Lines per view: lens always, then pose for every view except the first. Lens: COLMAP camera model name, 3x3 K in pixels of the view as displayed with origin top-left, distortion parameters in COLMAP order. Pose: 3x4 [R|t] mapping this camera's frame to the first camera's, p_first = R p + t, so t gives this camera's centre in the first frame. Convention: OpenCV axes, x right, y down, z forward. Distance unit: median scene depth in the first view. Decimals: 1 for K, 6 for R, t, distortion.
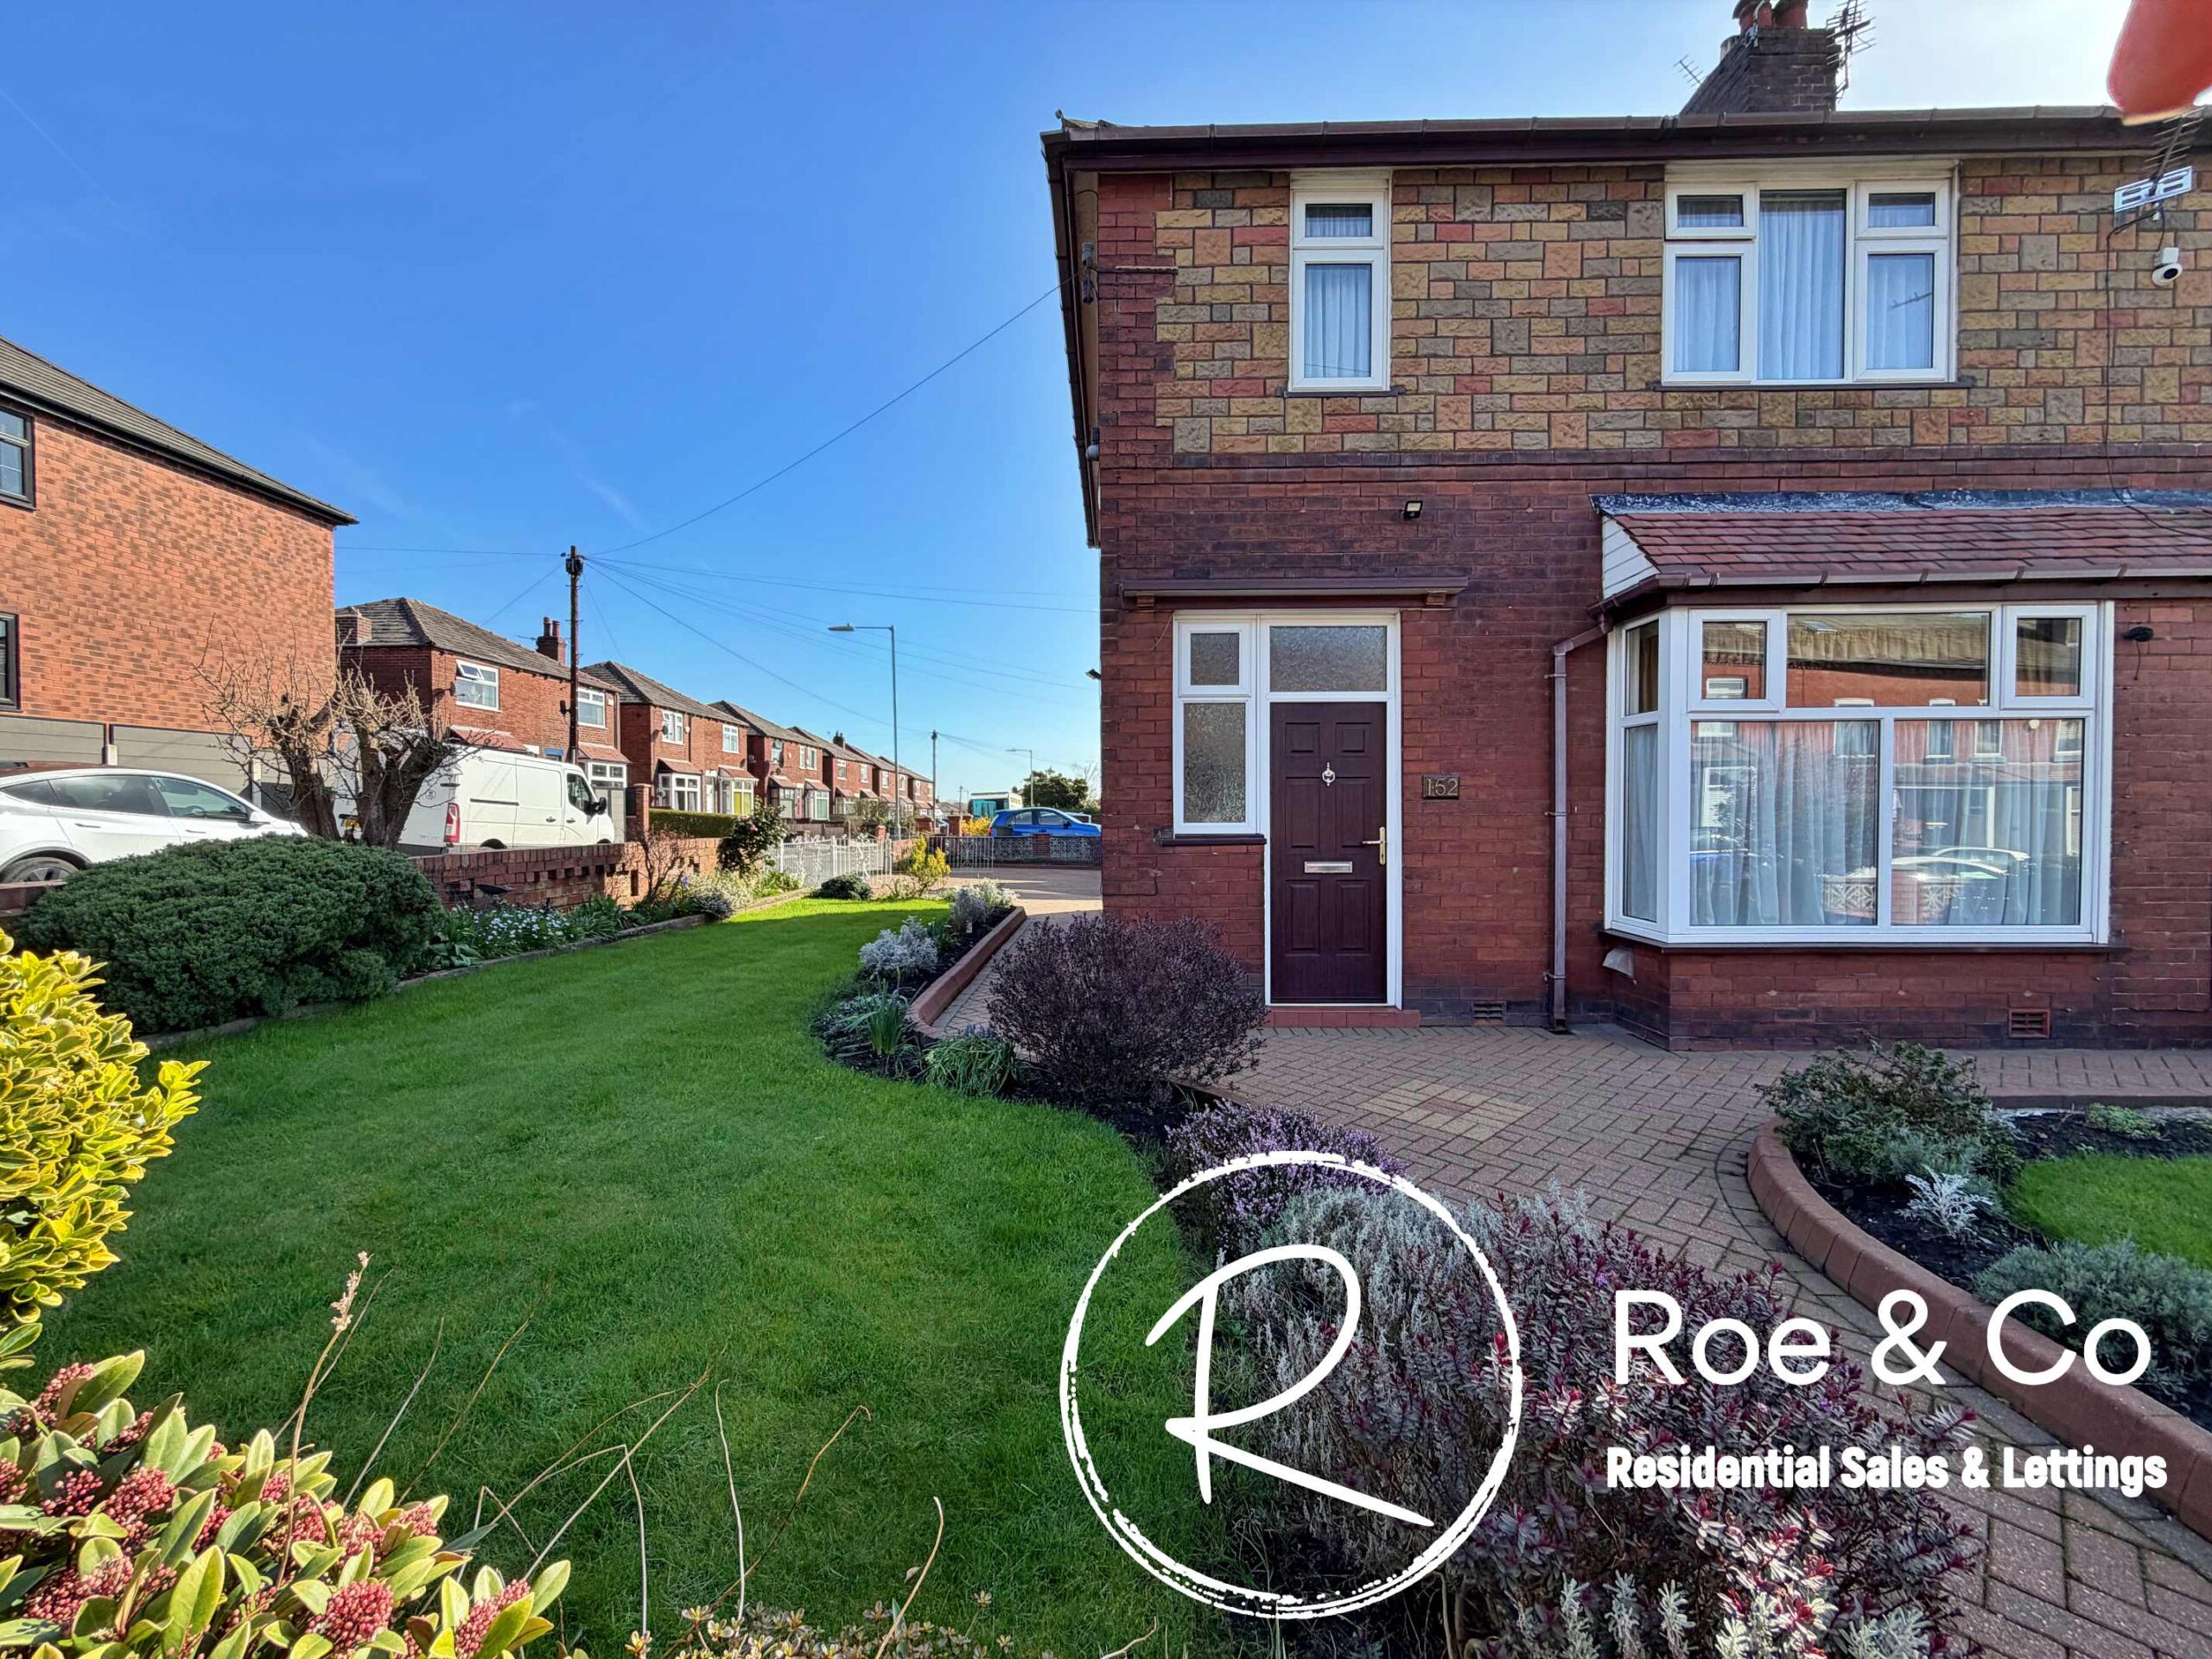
lens RADIAL K [[878.2, 0, 1099.6], [0, 878.2, 829.0], [0, 0, 1]] dist [-0.000369, -0.000367]
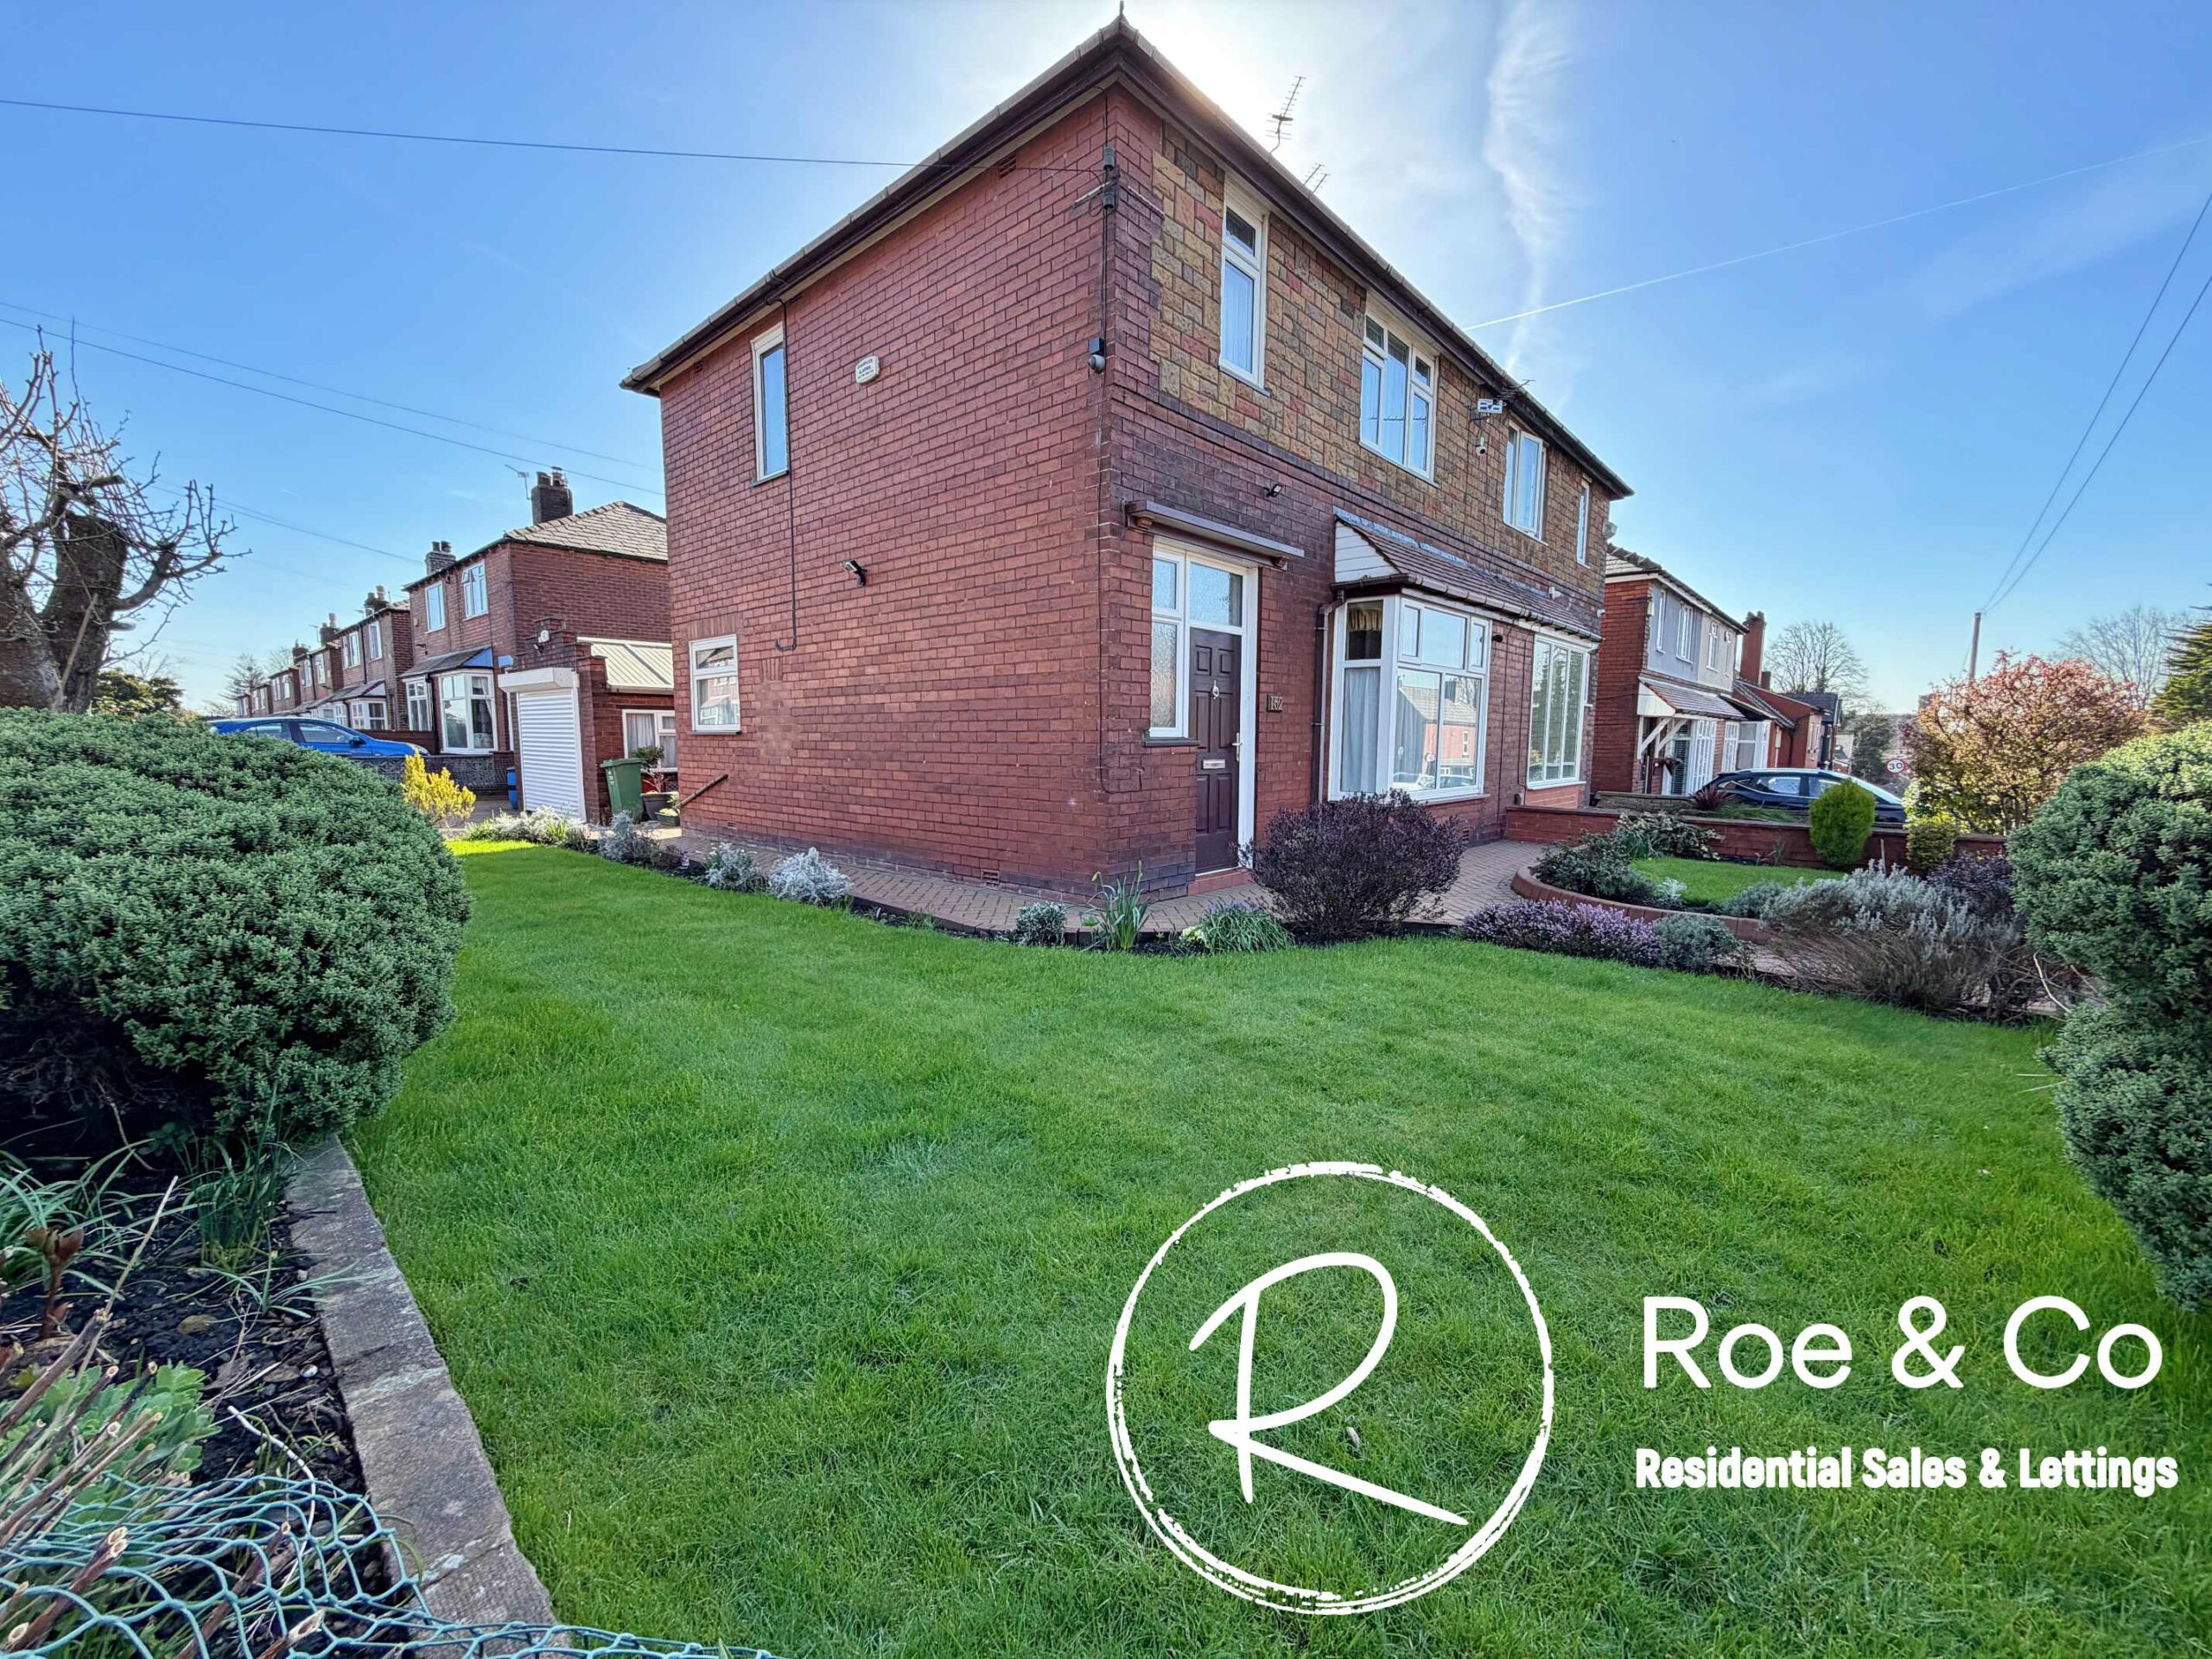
lens RADIAL K [[878.2, 0, 1099.6], [0, 878.2, 829.0], [0, 0, 1]] dist [-0.000369, -0.000367]
pose [[0.653655, -0.073069, 0.753257, -0.843239], [0.006205, 0.995812, 0.091214, 0.021351], [-0.756767, -0.054948, 0.651371, 0.309550]]
